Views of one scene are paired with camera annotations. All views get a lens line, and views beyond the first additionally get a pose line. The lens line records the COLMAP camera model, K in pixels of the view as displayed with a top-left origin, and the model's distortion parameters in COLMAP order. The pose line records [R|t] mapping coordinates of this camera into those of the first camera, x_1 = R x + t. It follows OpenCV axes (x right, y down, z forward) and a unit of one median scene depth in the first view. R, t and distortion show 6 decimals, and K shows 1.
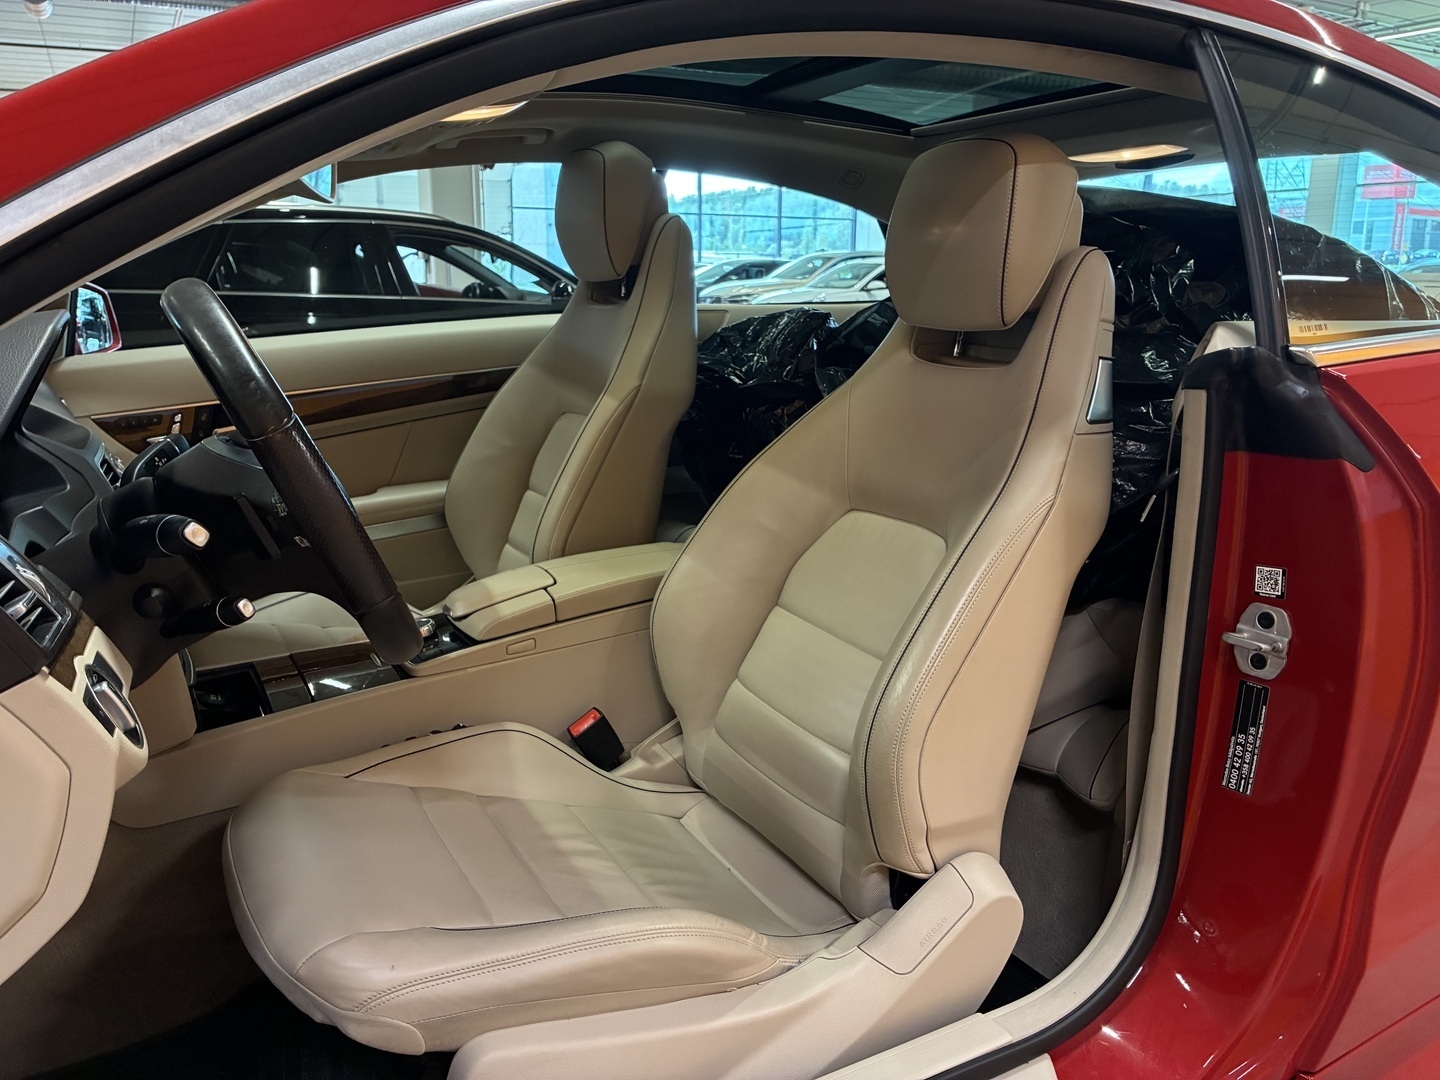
lens RADIAL K [[1099.5, 0, 720.4], [0, 1099.5, 542.4], [0, 0, 1]] dist [0.009677, -0.009645]
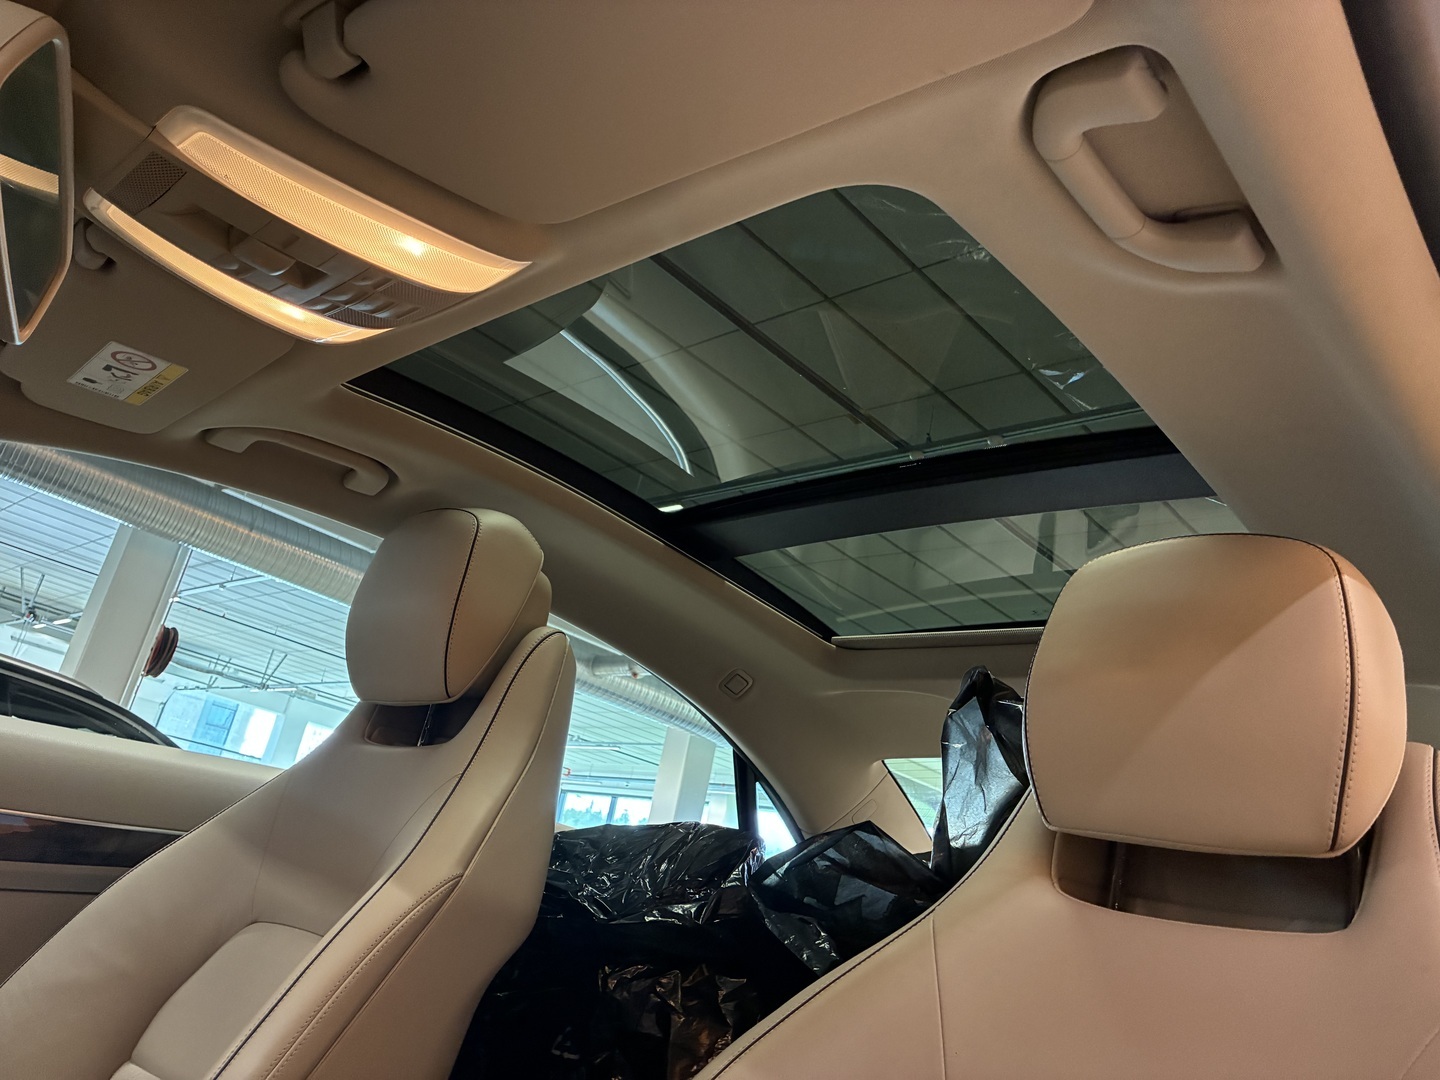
lens RADIAL K [[1099.5, 0, 721.0], [0, 1099.5, 536.5], [0, 0, 1]] dist [0.009677, -0.009645]
pose [[0.929949, 0.277525, 0.241193, -0.118553], [-0.108698, 0.834156, -0.540711, -0.004544], [-0.351254, 0.476617, 0.805889, 0.399959]]
